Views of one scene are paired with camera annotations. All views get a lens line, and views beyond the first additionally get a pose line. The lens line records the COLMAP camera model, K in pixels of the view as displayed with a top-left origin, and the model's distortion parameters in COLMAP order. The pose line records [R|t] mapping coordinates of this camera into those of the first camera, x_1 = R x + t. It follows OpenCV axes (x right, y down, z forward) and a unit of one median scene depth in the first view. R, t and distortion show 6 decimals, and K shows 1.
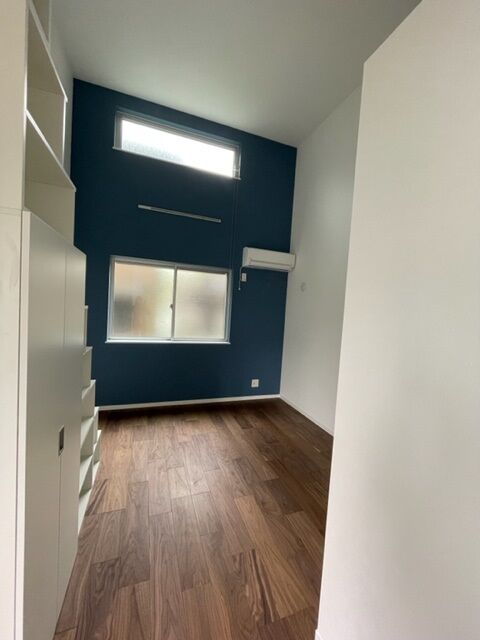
lens RADIAL K [[258.1, 0, 240.5], [0, 258.1, 319.3], [0, 0, 1]] dist [-0.000479, 0.000673]
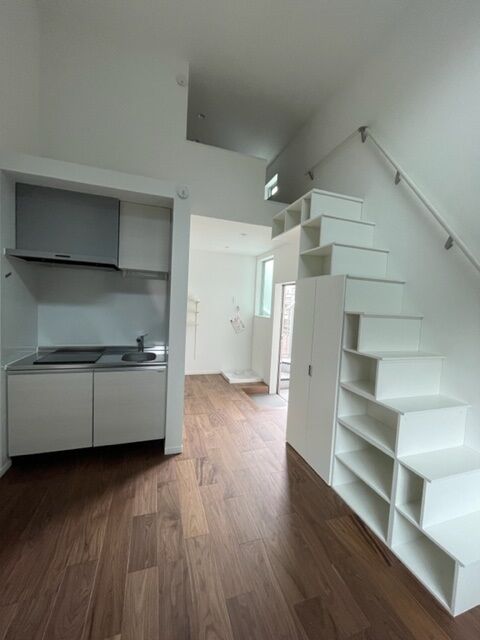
lens RADIAL K [[258.1, 0, 234.6], [0, 258.1, 321.3], [0, 0, 1]] dist [-0.000479, 0.000673]
pose [[-0.992462, -0.112820, 0.047864, -0.095222], [-0.106198, 0.986636, 0.123575, -0.099975], [-0.061166, 0.117560, -0.991180, 2.308276]]
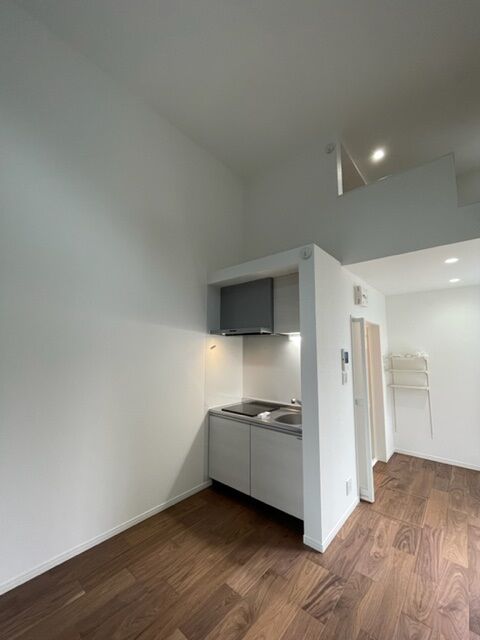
lens RADIAL K [[258.1, 0, 241.0], [0, 258.1, 319.1], [0, 0, 1]] dist [-0.000479, 0.000673]
pose [[-0.476996, 0.048084, 0.877589, -0.798932], [0.018718, 0.998832, -0.044553, -0.178378], [-0.878706, -0.004825, -0.477338, 1.791263]]
